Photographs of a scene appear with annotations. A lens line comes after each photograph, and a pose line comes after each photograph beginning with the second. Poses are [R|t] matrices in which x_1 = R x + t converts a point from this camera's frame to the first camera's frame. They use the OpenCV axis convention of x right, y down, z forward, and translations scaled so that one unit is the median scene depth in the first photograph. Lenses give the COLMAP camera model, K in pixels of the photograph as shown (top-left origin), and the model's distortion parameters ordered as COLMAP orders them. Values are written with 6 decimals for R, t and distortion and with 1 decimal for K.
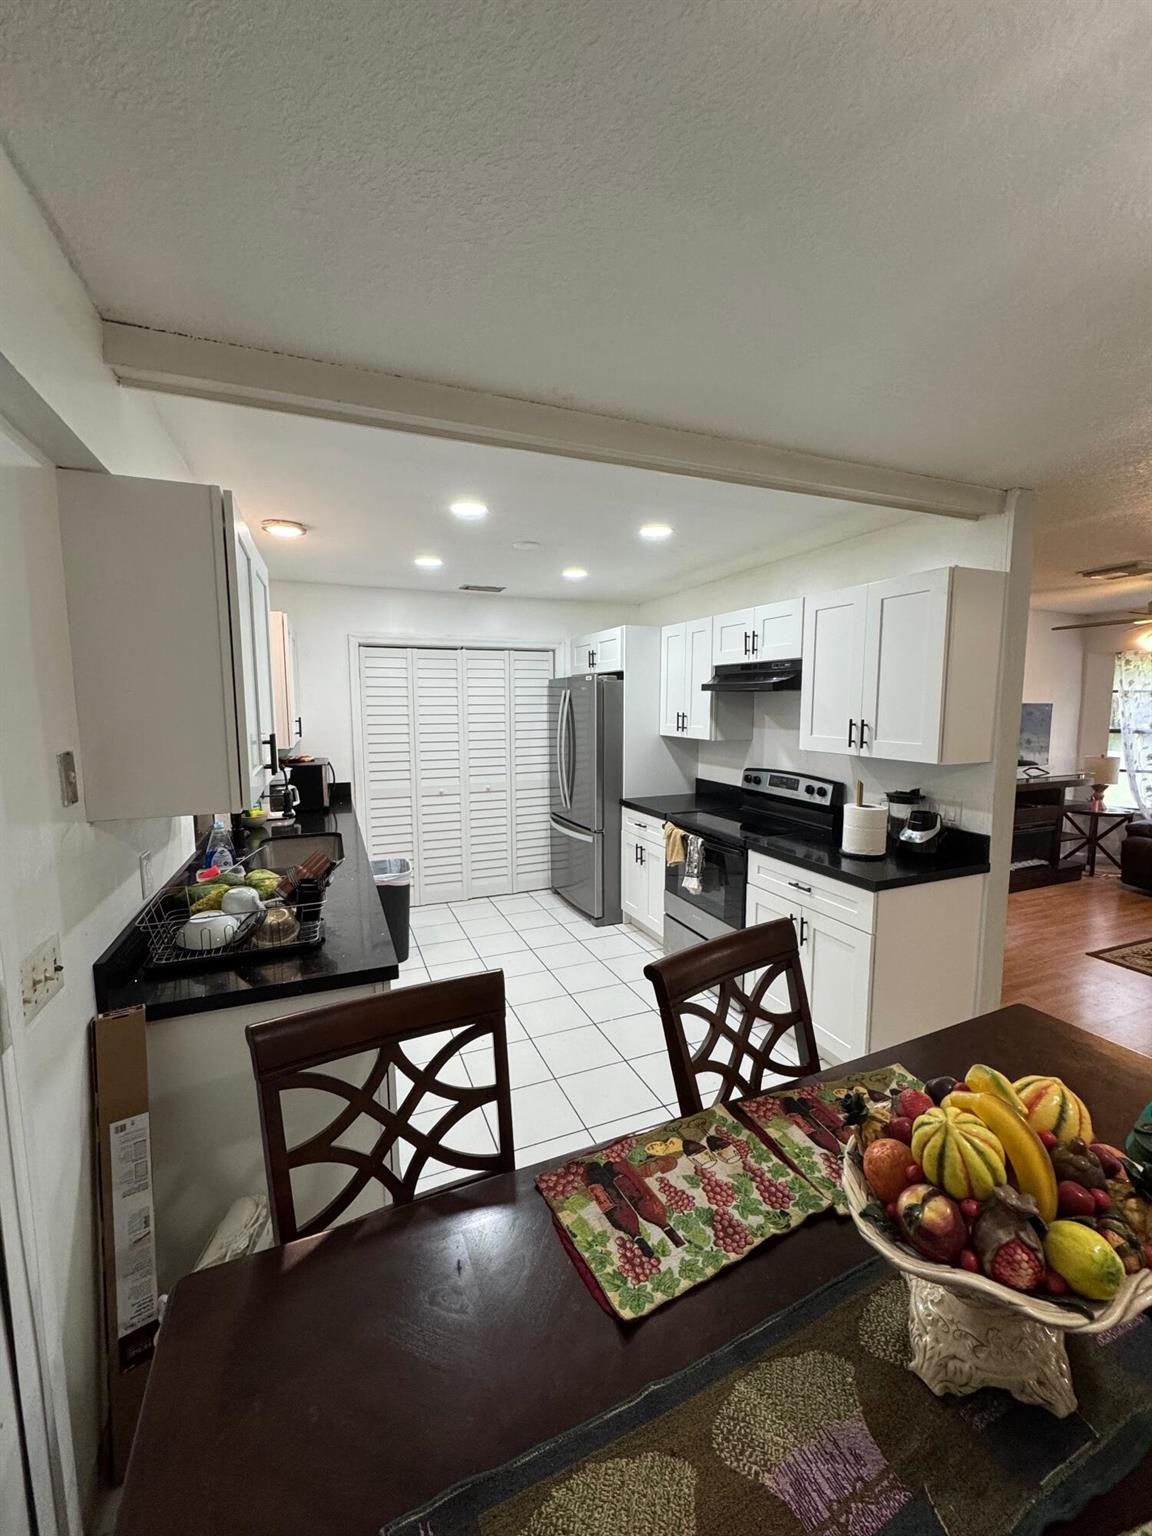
lens RADIAL K [[611.6, 0, 577.1], [0, 611.6, 768.6], [0, 0, 1]] dist [-0.000738, 0.000256]
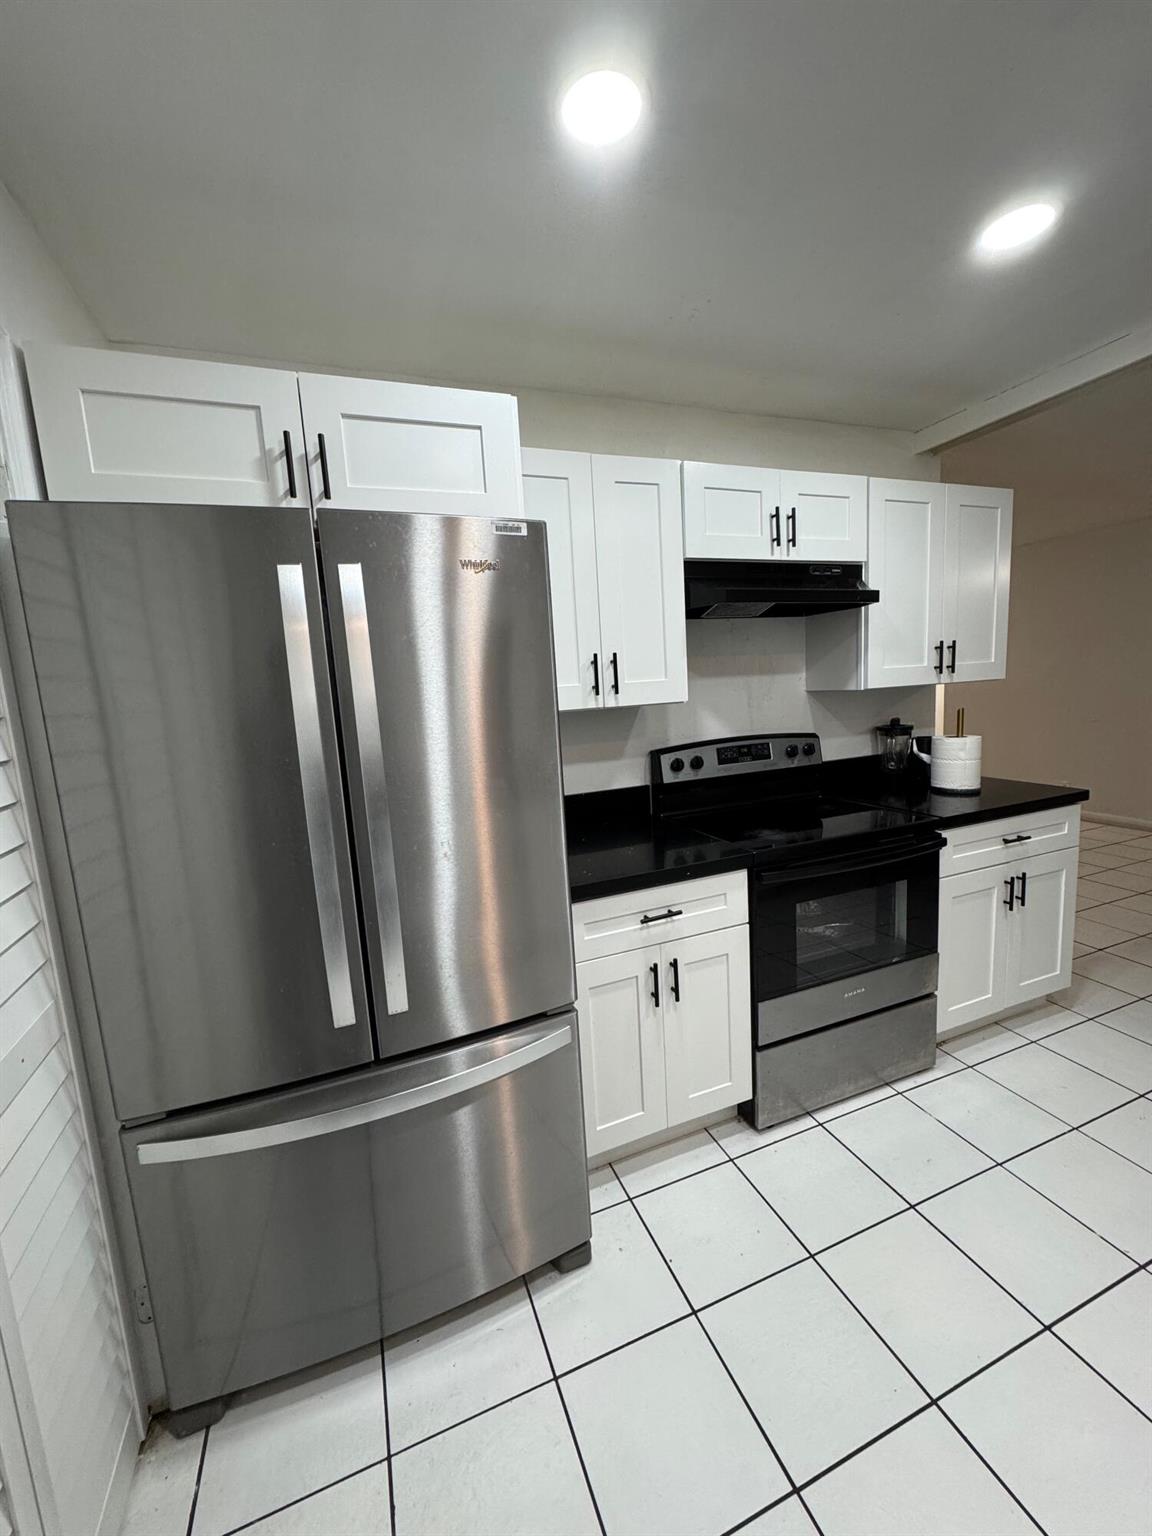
lens RADIAL K [[611.6, 0, 577.1], [0, 611.6, 768.6], [0, 0, 1]] dist [-0.000738, 0.000256]
pose [[0.024192, -0.135663, 0.990460, -0.456868], [0.169880, 0.976898, 0.129656, -0.107438], [-0.985168, 0.165122, 0.046679, 1.546669]]
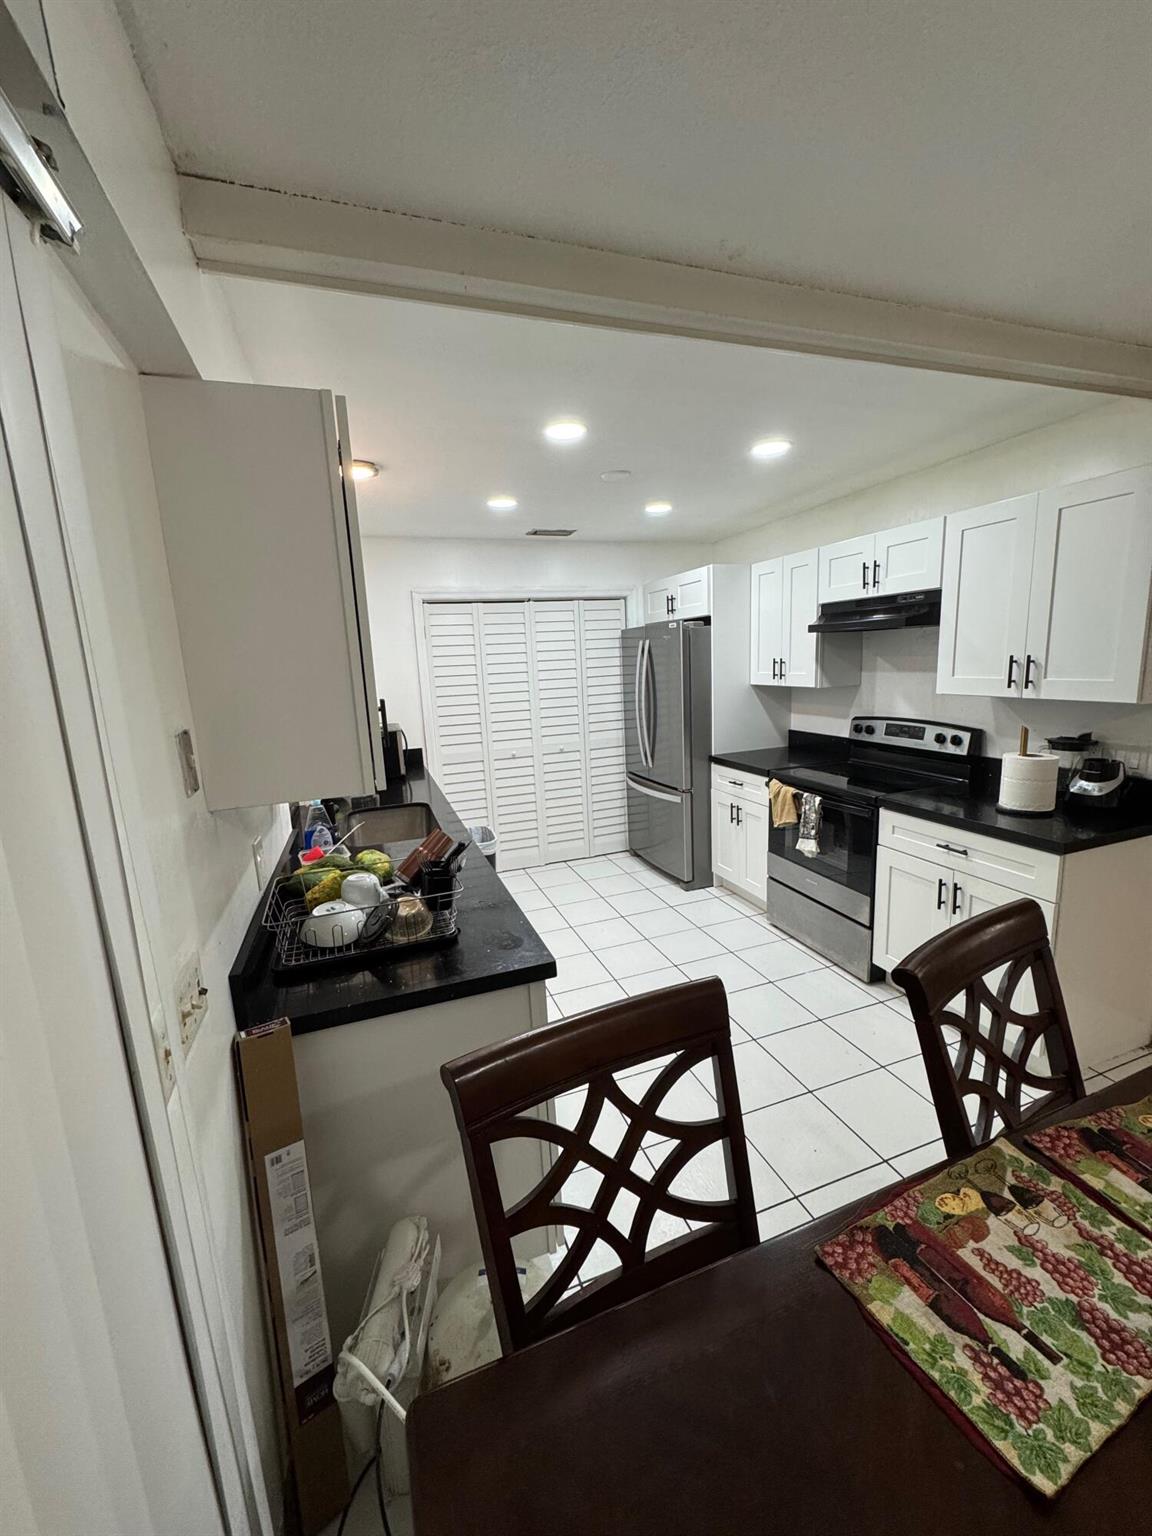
lens RADIAL K [[611.6, 0, 577.1], [0, 611.6, 768.6], [0, 0, 1]] dist [-0.000738, 0.000256]
pose [[0.997720, -0.034387, -0.058067, -0.124071], [0.038474, 0.996748, 0.070802, -0.006541], [0.055443, -0.072875, 0.995799, 0.097857]]
